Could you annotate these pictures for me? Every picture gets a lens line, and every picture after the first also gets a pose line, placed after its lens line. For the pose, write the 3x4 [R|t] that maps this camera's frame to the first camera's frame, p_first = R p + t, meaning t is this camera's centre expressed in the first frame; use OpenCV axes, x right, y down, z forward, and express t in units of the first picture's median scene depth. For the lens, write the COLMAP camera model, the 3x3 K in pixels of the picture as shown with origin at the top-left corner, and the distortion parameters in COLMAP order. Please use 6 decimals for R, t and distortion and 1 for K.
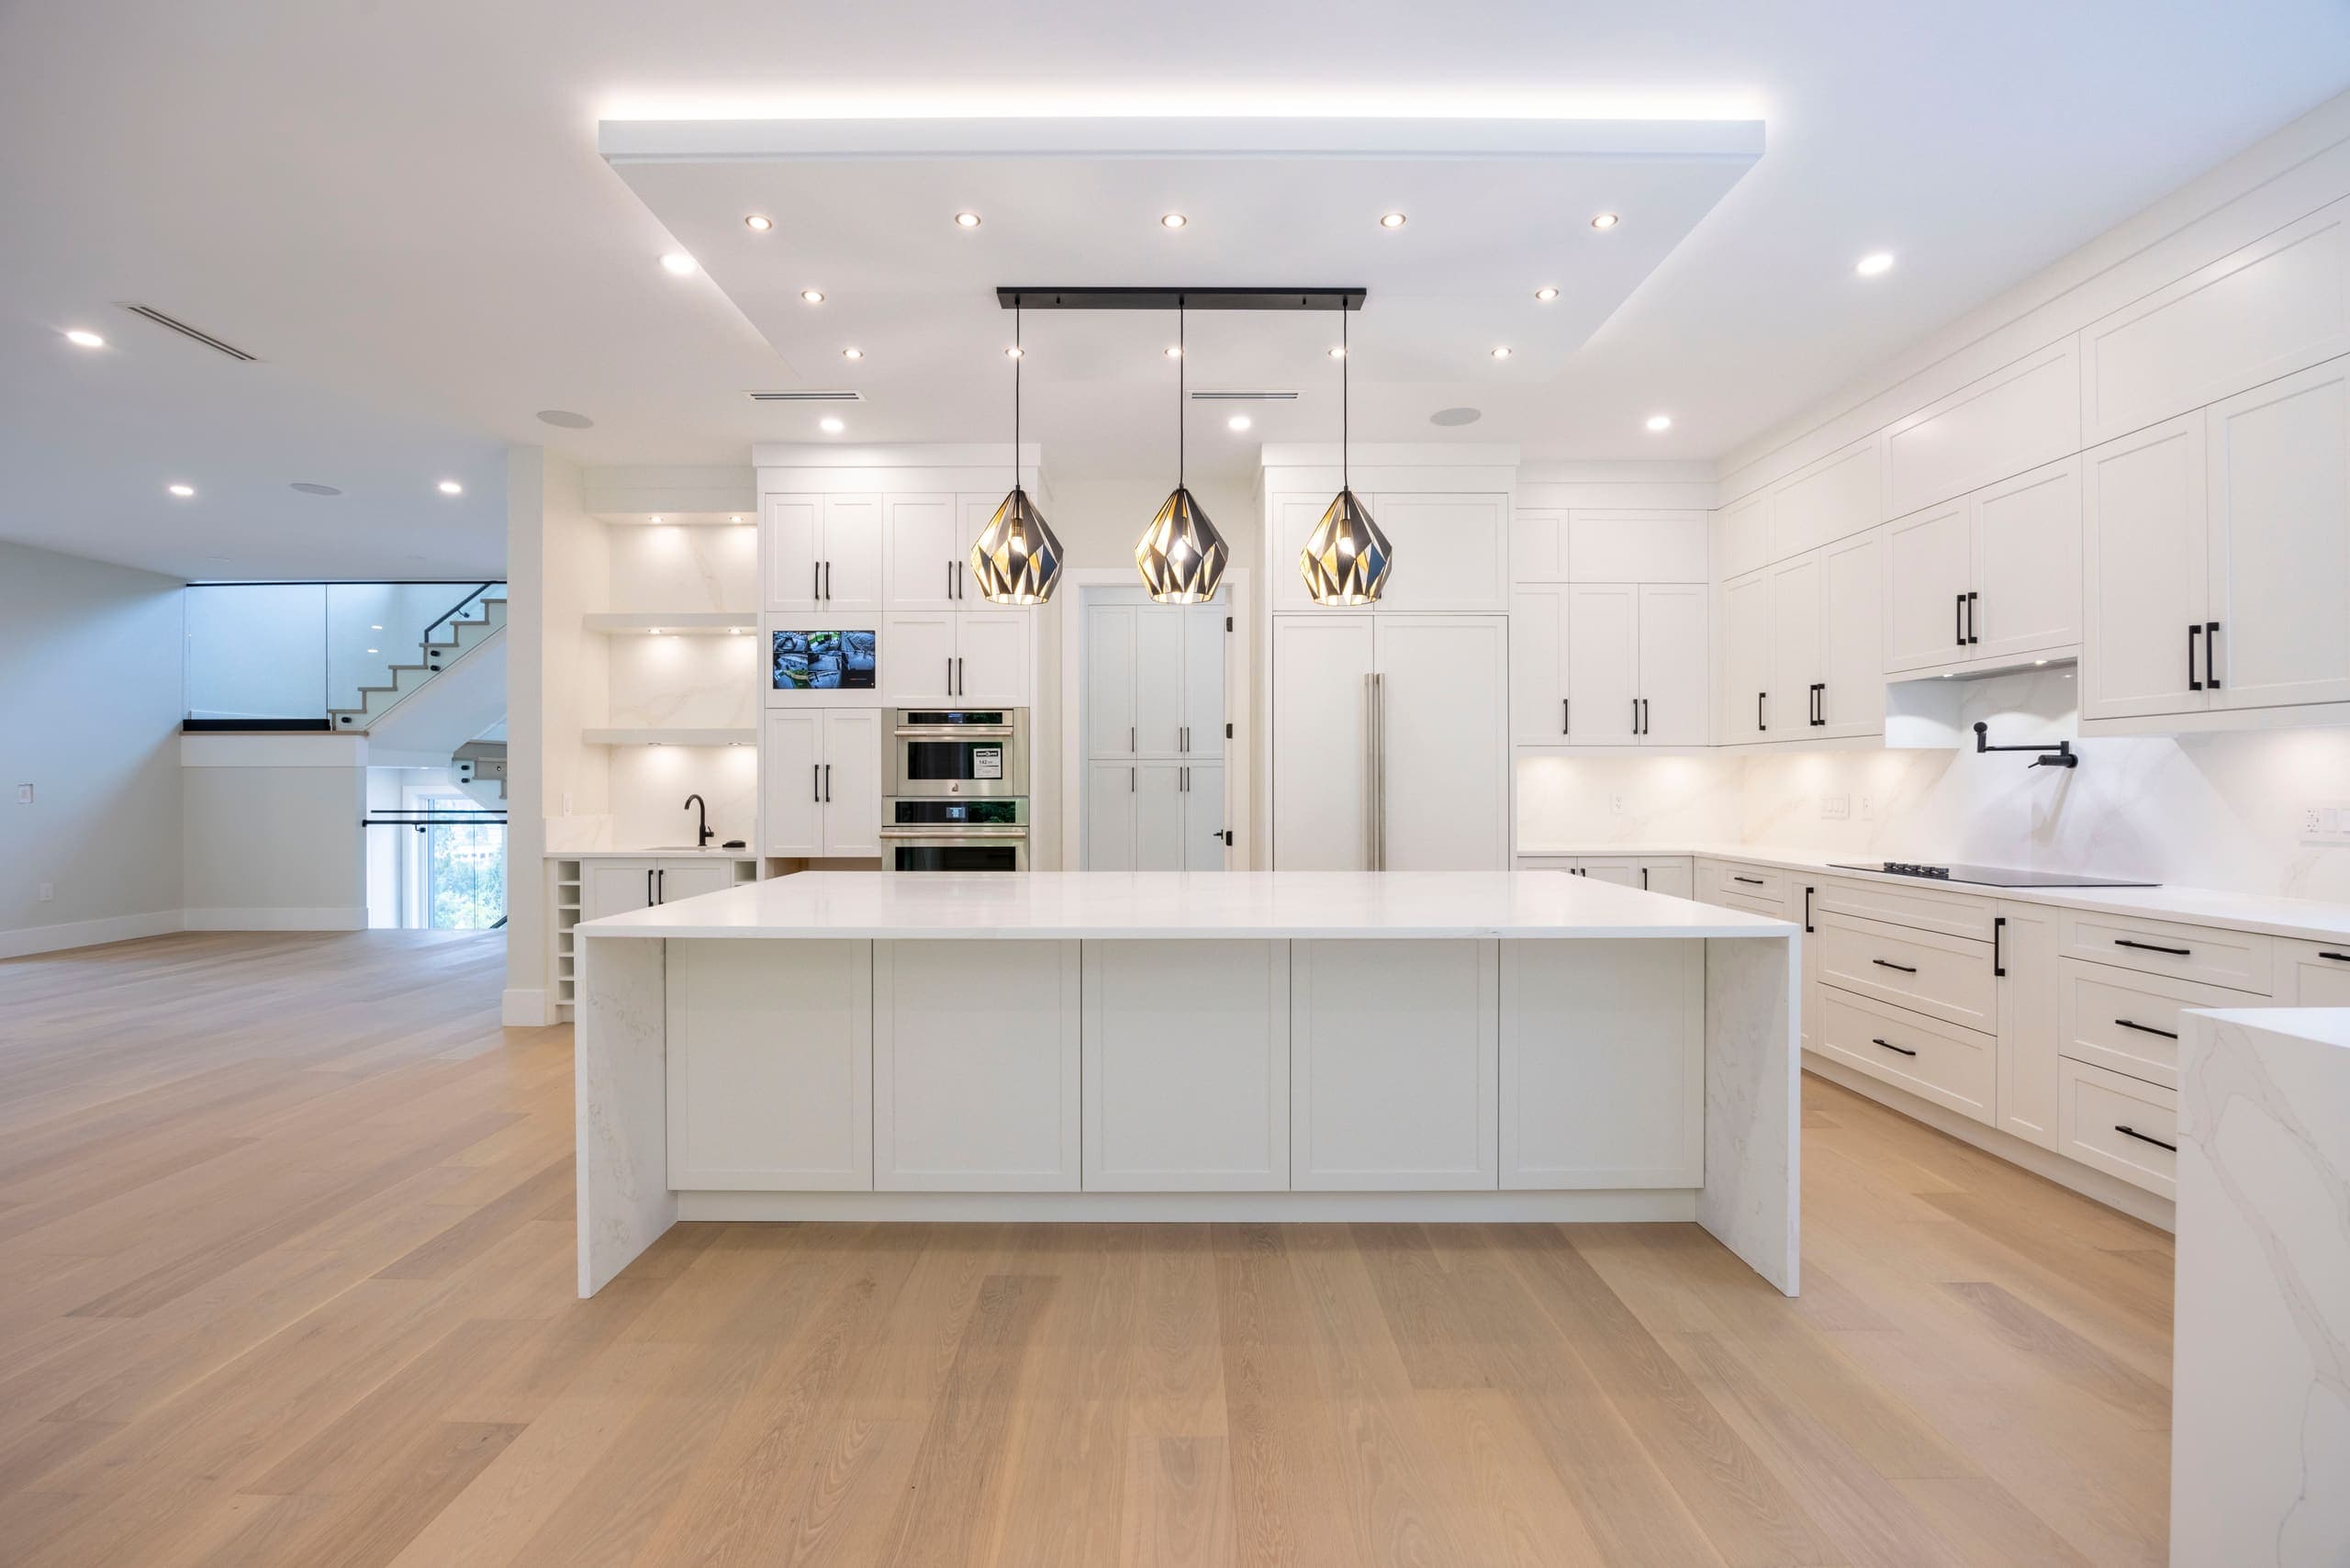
lens RADIAL K [[983.3, 0, 1180.2], [0, 983.3, 786.0], [0, 0, 1]] dist [-0.003750, -0.000162]
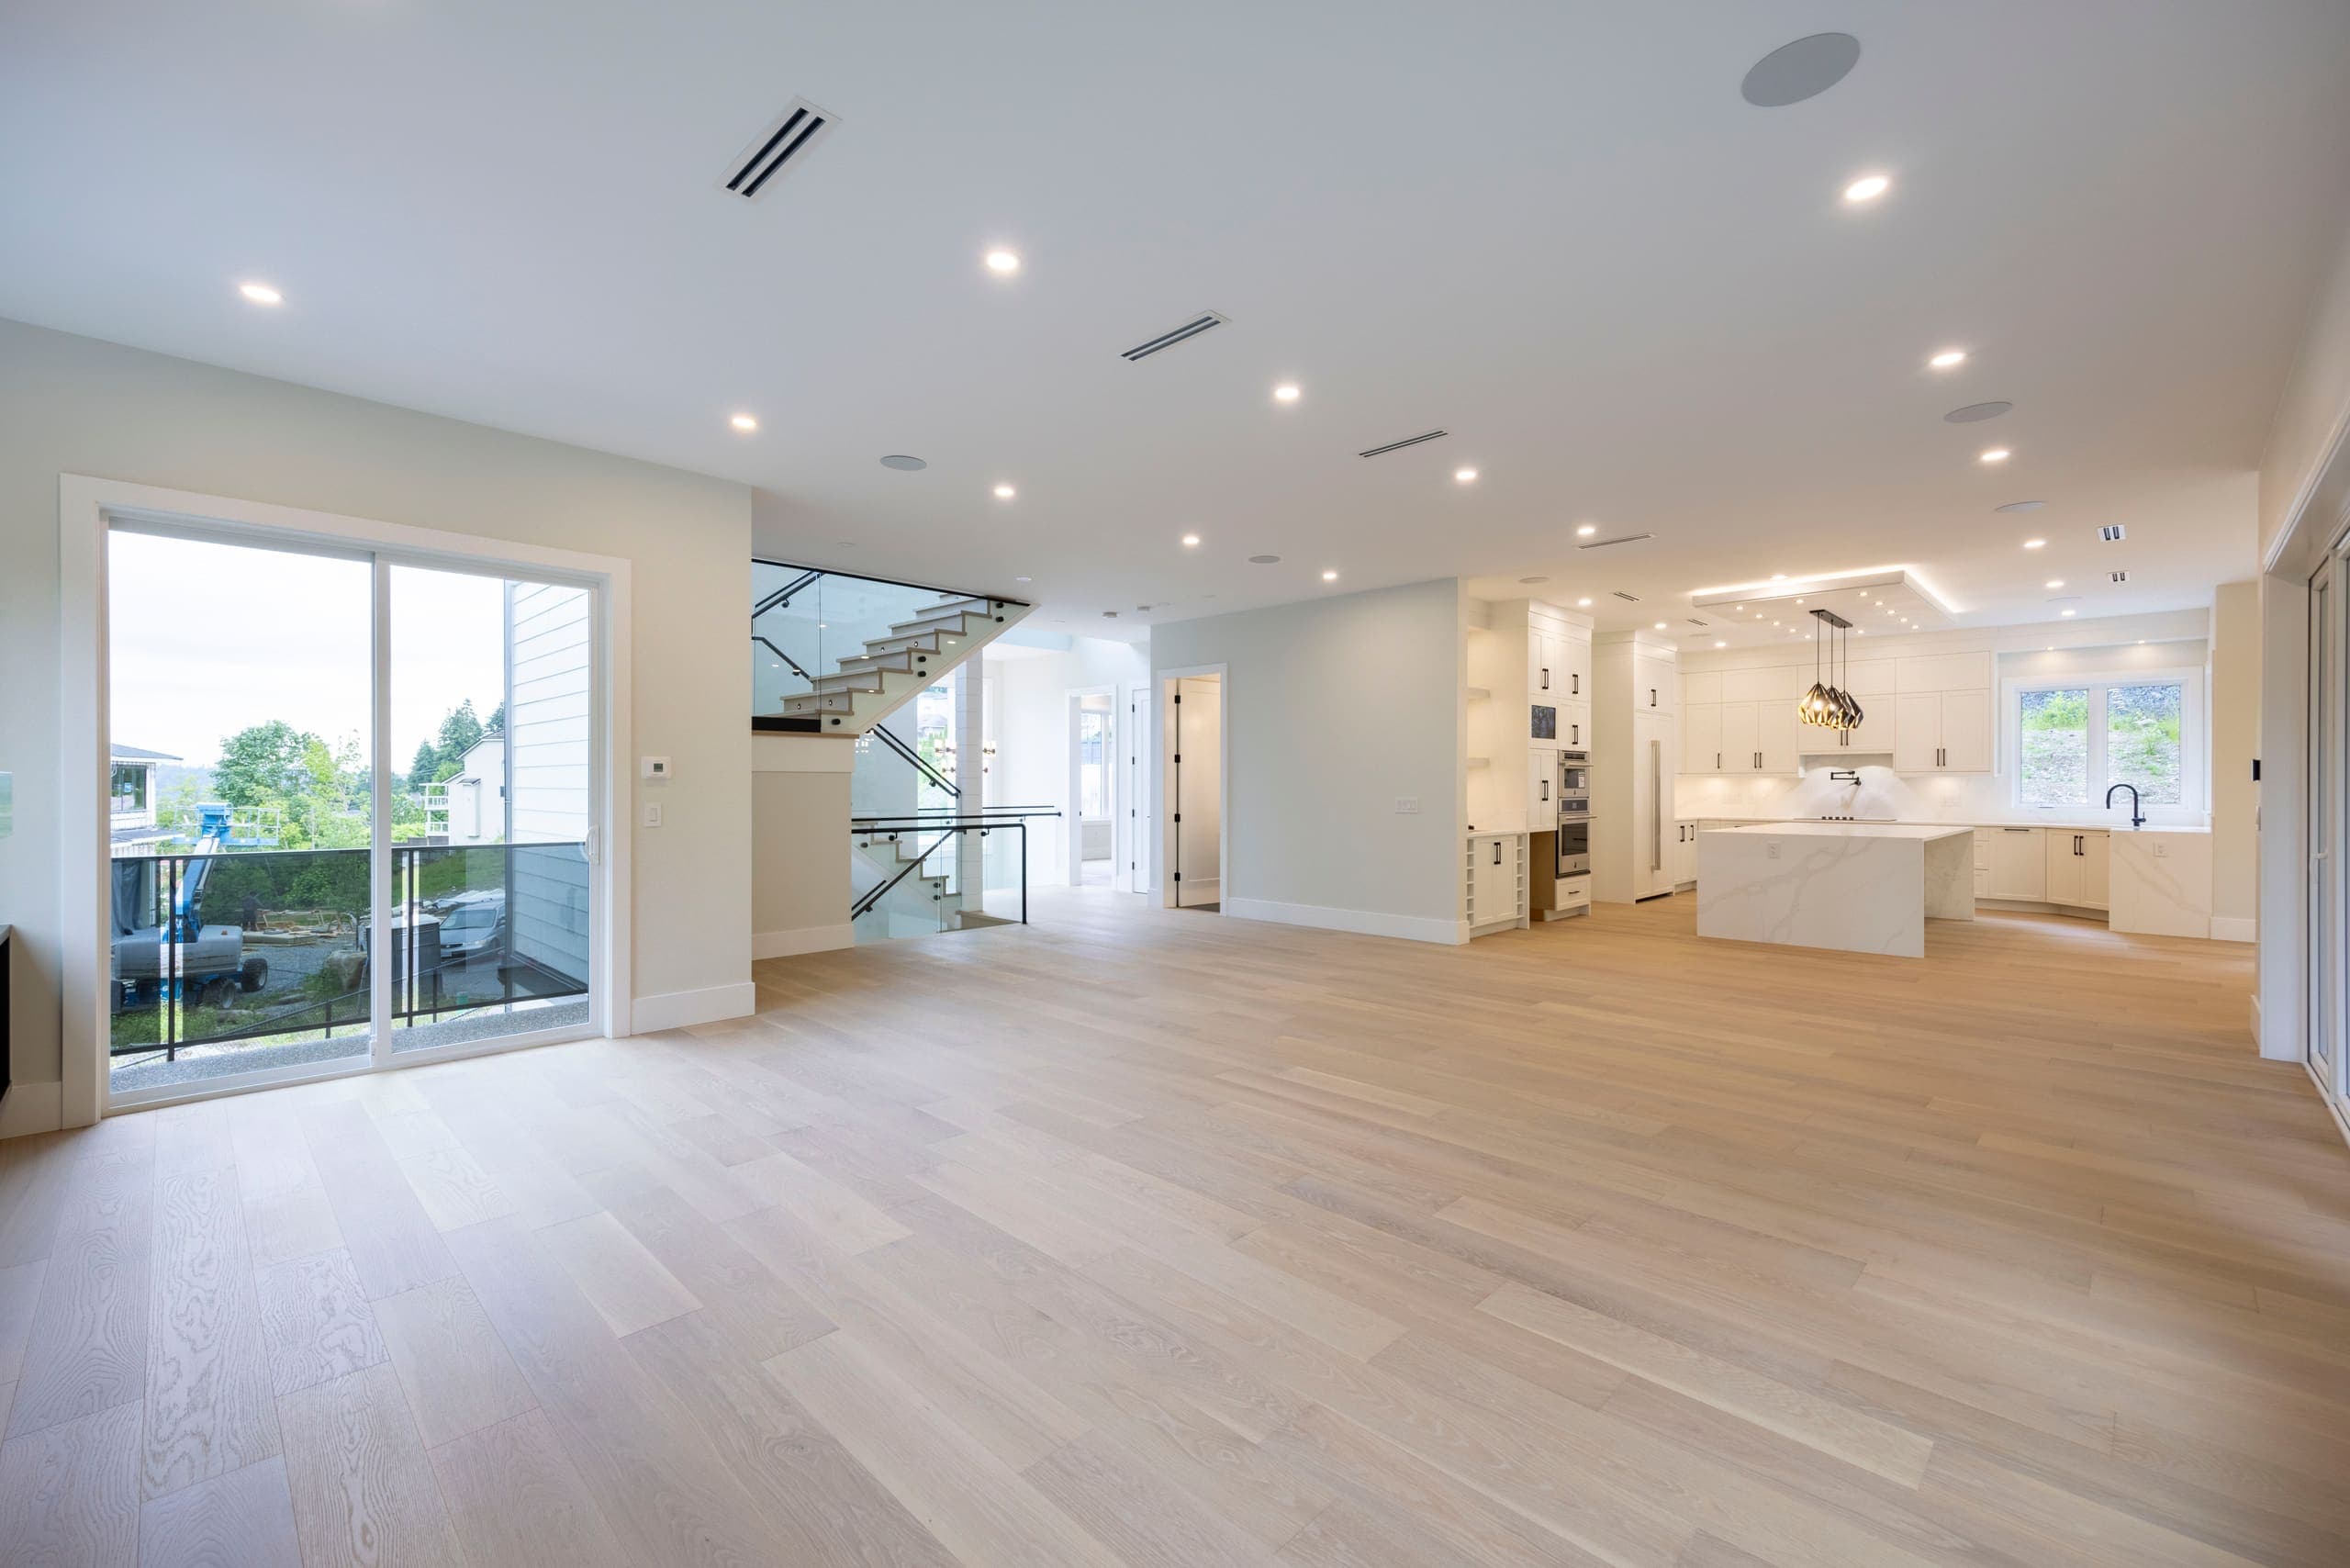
lens RADIAL K [[983.3, 0, 1167.1], [0, 983.3, 782.3], [0, 0, 1]] dist [-0.003750, -0.000162]
pose [[0.720732, 0.001835, 0.693211, -2.092187], [-0.000858, 0.999998, -0.001755, -0.014606], [-0.693213, 0.000670, 0.720733, 0.186755]]
